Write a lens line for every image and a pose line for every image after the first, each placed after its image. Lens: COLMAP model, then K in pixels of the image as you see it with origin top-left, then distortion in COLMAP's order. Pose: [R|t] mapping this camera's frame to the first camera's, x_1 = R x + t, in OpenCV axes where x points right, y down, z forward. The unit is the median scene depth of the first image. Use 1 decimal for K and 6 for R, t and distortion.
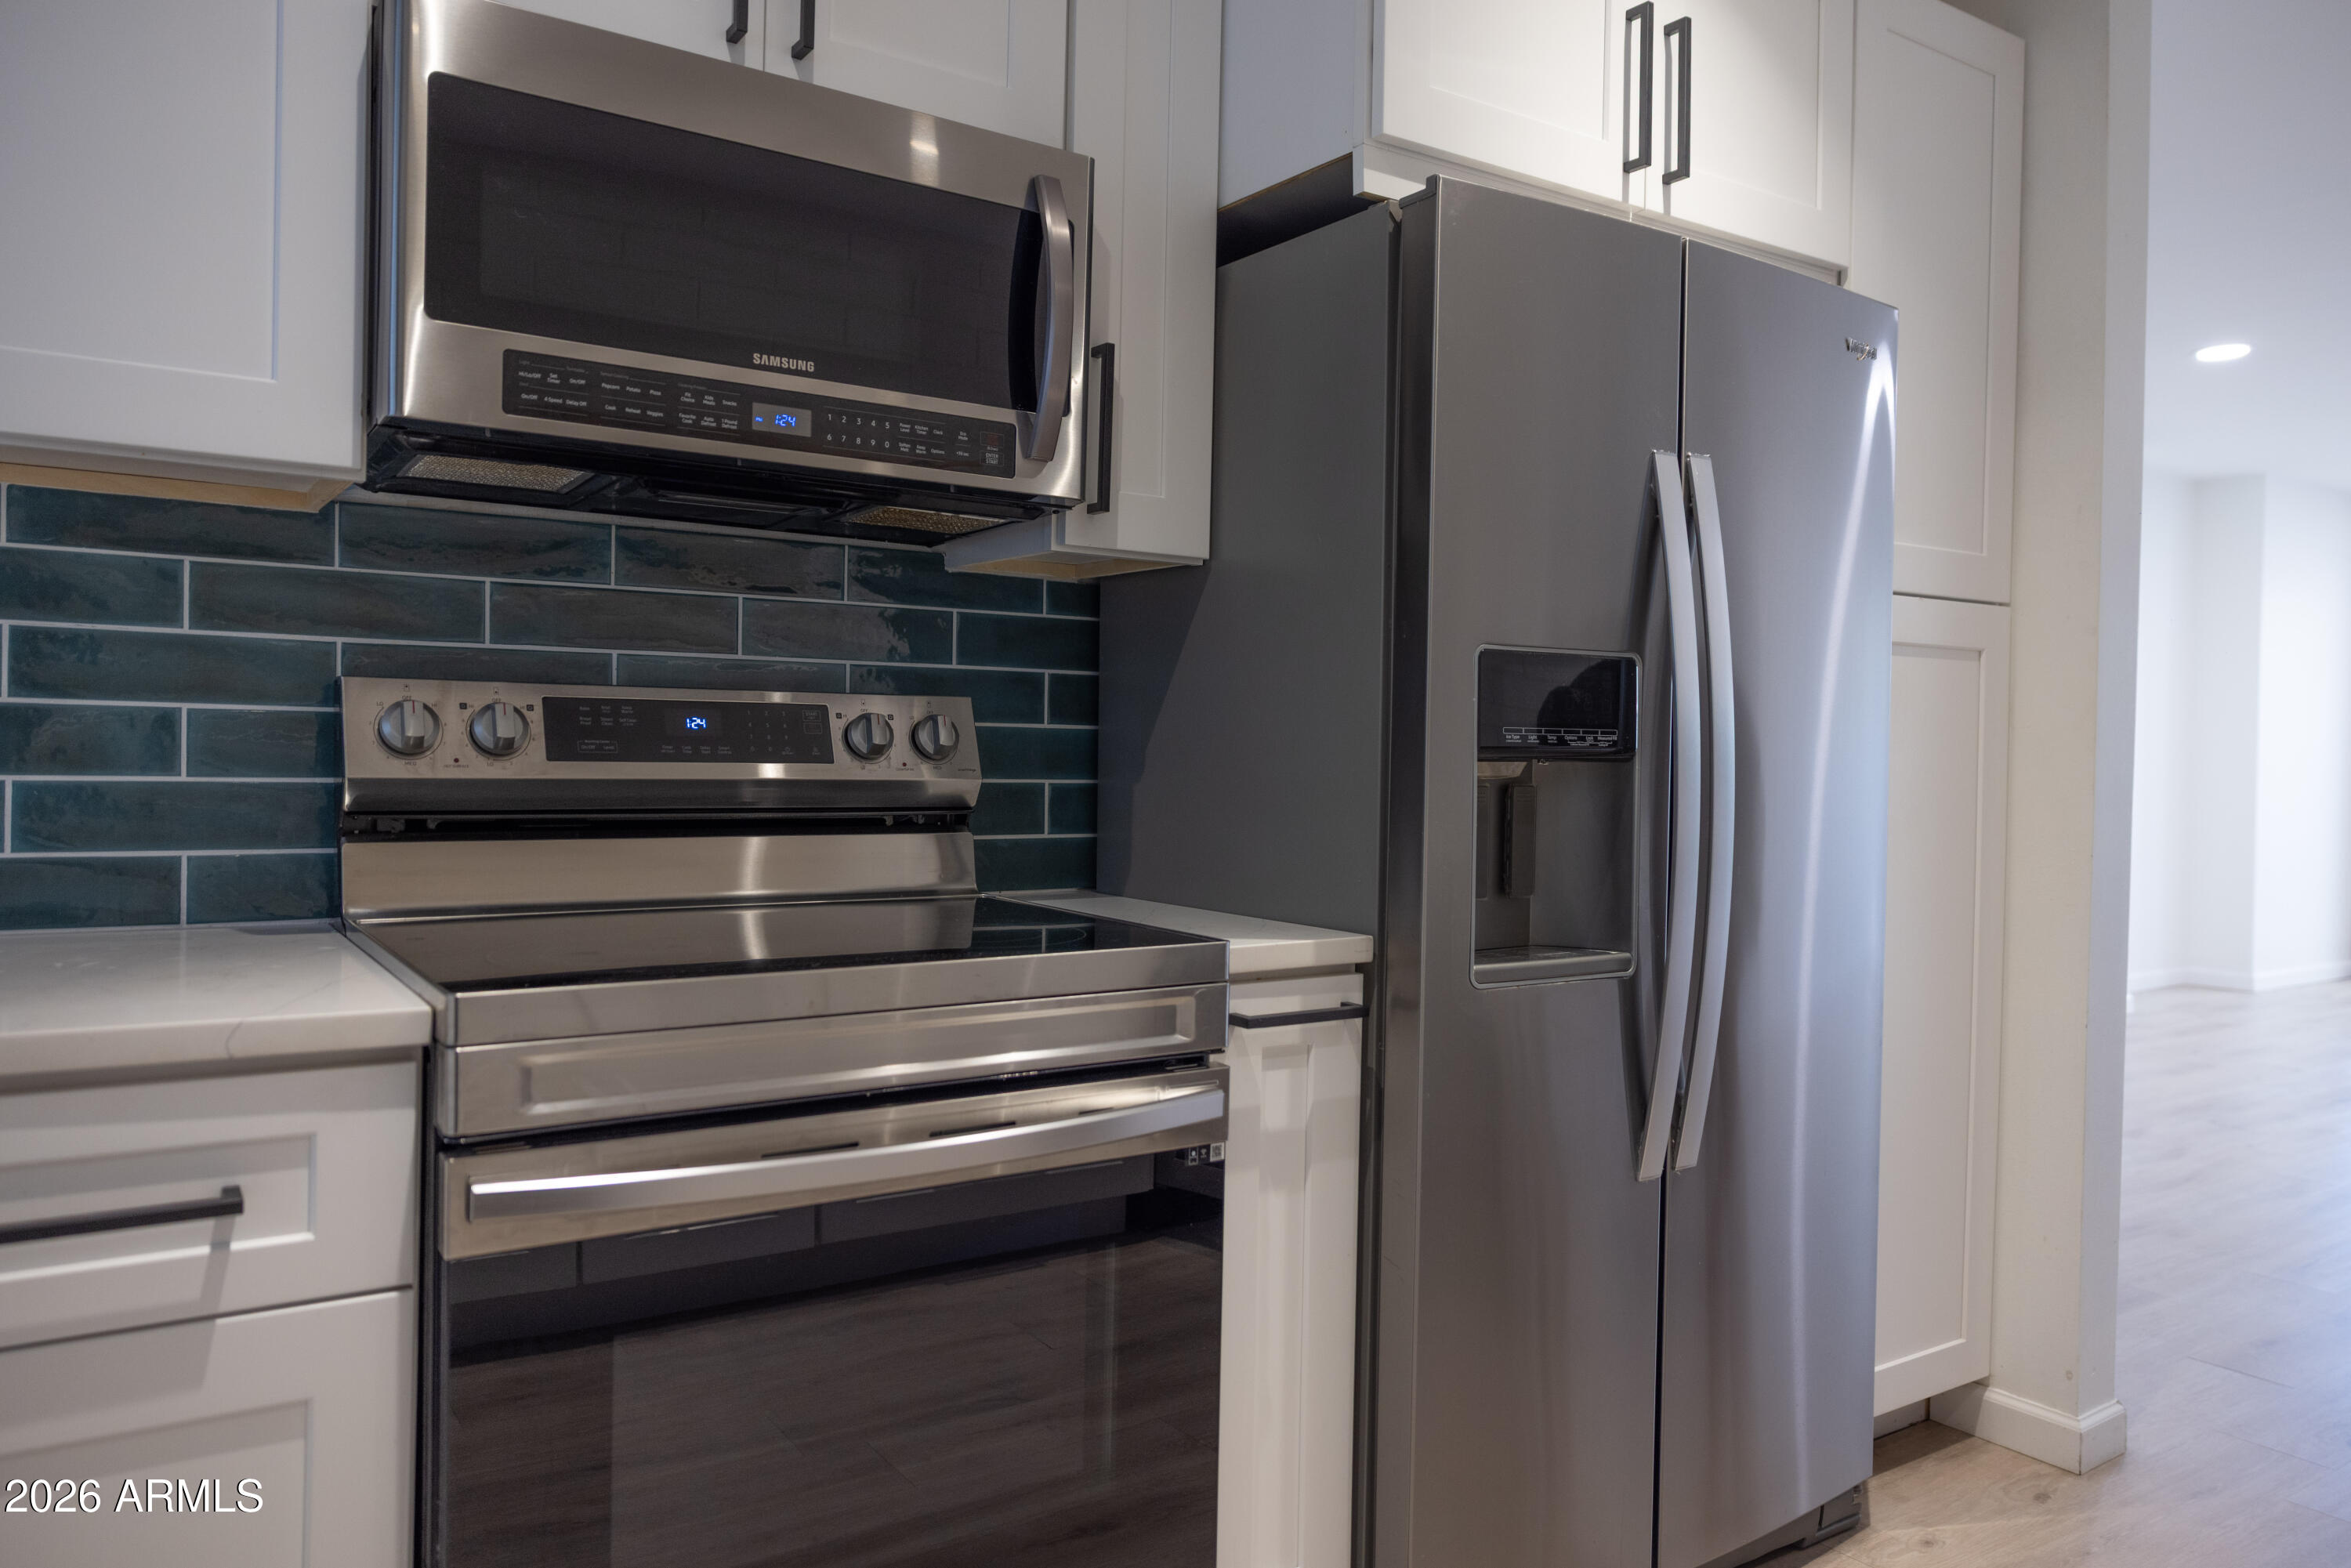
lens RADIAL K [[1618.9, 0, 1173.0], [0, 1618.9, 775.4], [0, 0, 1]] dist [-0.004493, 0.005553]
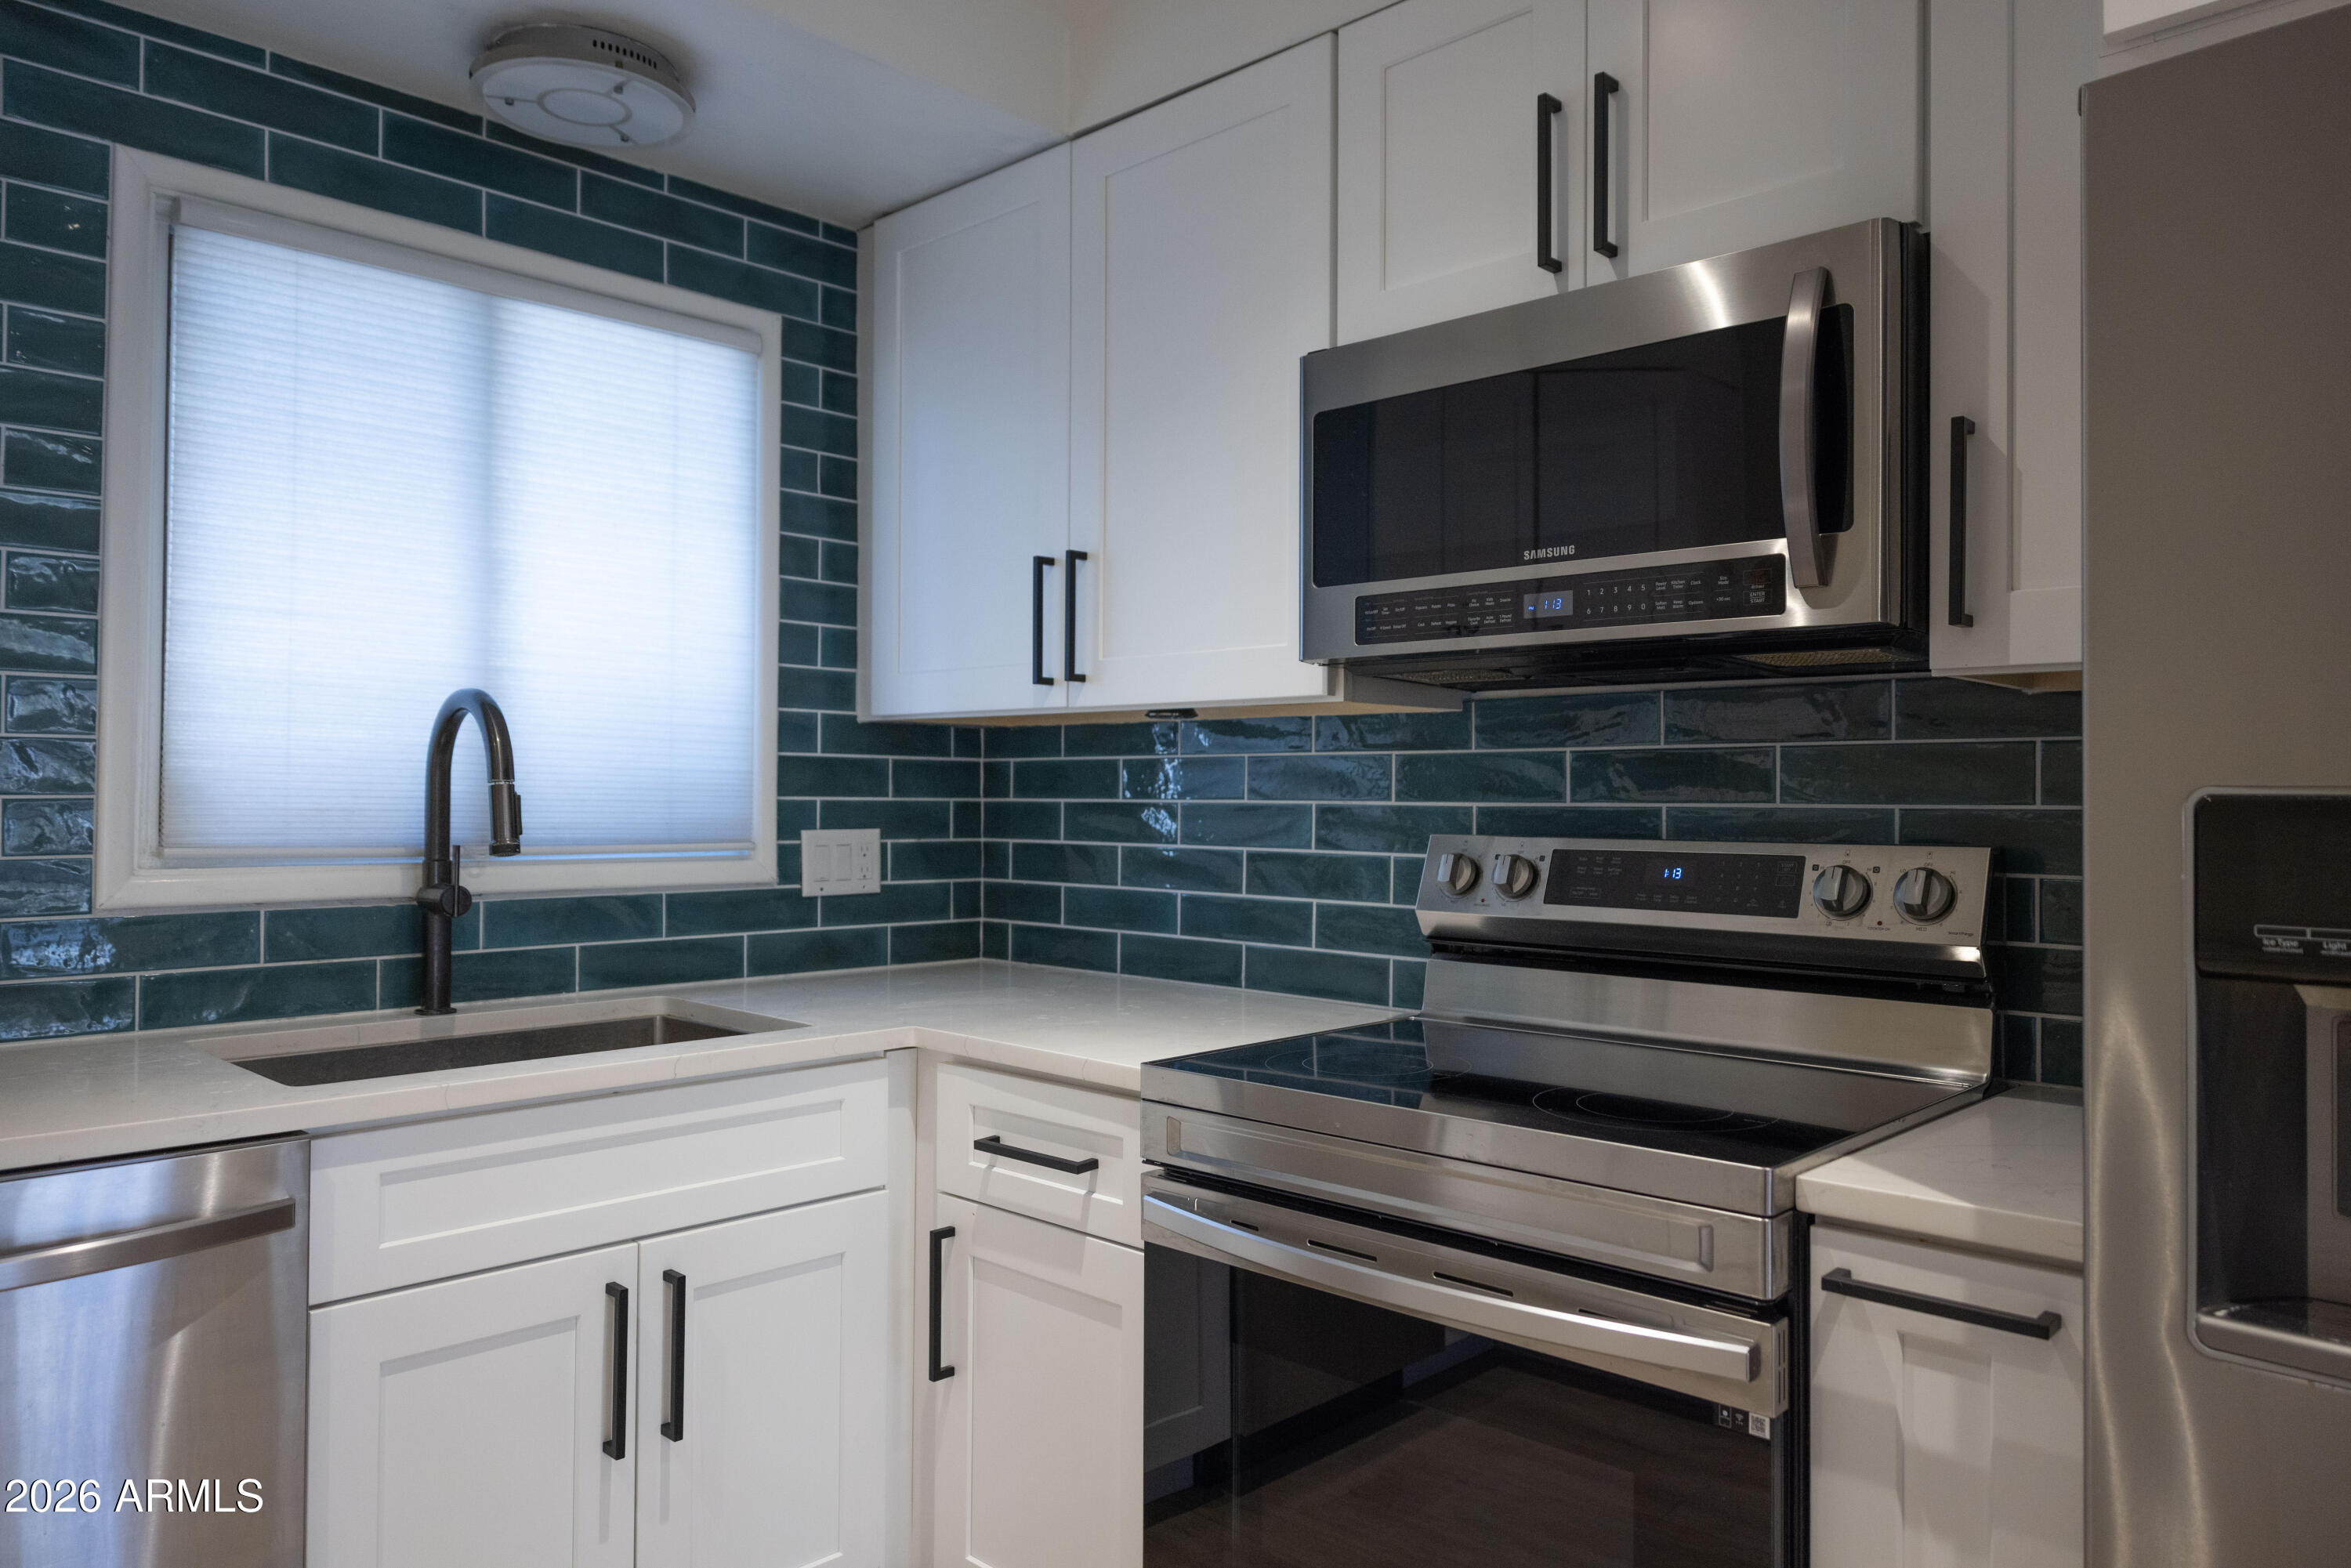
lens RADIAL K [[1565.3, 0, 1172.0], [0, 1565.3, 783.0], [0, 0, 1]] dist [-0.004025, 0.001282]
pose [[0.205083, -0.026486, -0.978386, 0.706442], [-0.020186, 0.999307, -0.031284, -0.057797], [0.978536, 0.026165, 0.204406, 0.512141]]
